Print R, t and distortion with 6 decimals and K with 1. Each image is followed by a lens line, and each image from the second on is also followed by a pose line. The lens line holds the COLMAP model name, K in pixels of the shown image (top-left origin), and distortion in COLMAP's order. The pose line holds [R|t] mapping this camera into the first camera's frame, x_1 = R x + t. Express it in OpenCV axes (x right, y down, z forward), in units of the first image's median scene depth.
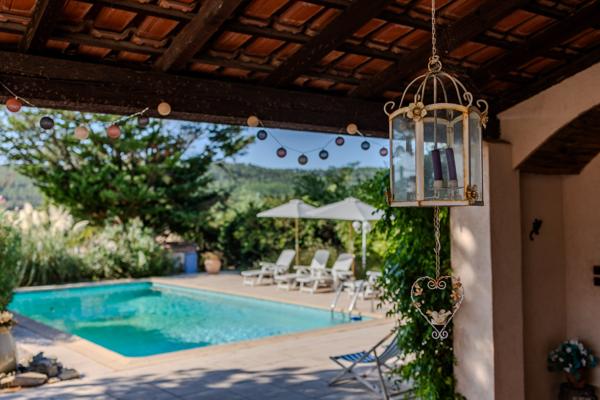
lens RADIAL K [[589.4, 0, 307.6], [0, 589.4, 200.8], [0, 0, 1]] dist [0.009206, 0.015177]
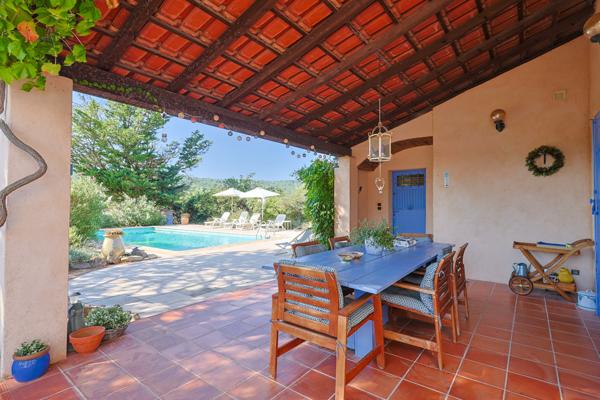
lens RADIAL K [[287.7, 0, 302.5], [0, 287.7, 196.4], [0, 0, 1]] dist [0.000751, 0.000131]
pose [[0.955480, 0.024905, 0.294004, -0.073744], [-0.024862, 0.999683, -0.003886, 0.024540], [-0.294008, -0.003597, 0.955796, -0.059576]]
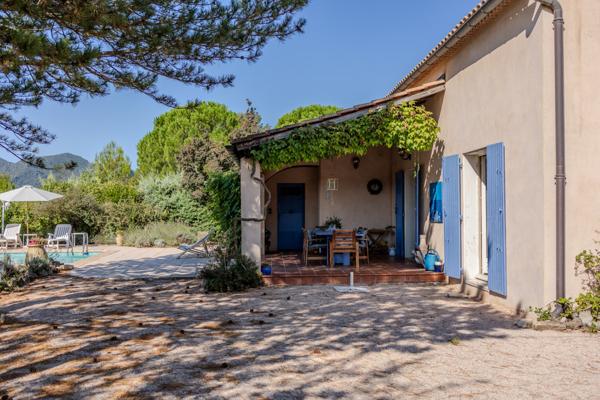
lens RADIAL K [[589.4, 0, 307.6], [0, 589.4, 200.8], [0, 0, 1]] dist [0.009206, 0.015177]
pose [[0.527900, 0.018967, 0.849094, -0.651817], [-0.028475, 0.999584, -0.004625, 0.018562], [-0.848829, -0.021736, 0.528221, -0.298041]]
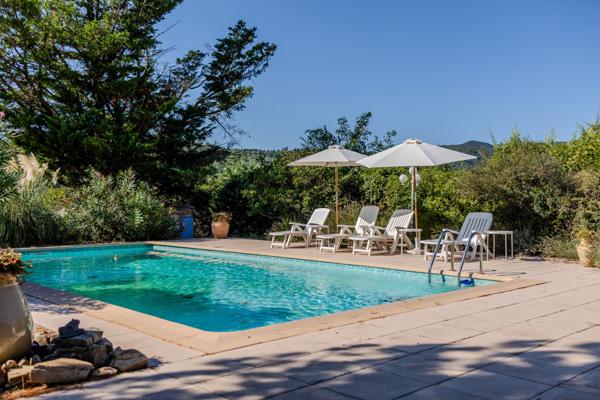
lens RADIAL K [[589.4, 0, 307.6], [0, 589.4, 200.8], [0, 0, 1]] dist [0.009206, 0.015177]
pose [[0.997412, 0.012450, 0.070818, -0.104820], [-0.014626, 0.999434, 0.030288, 0.047262], [-0.070401, -0.031246, 0.997029, 0.166863]]
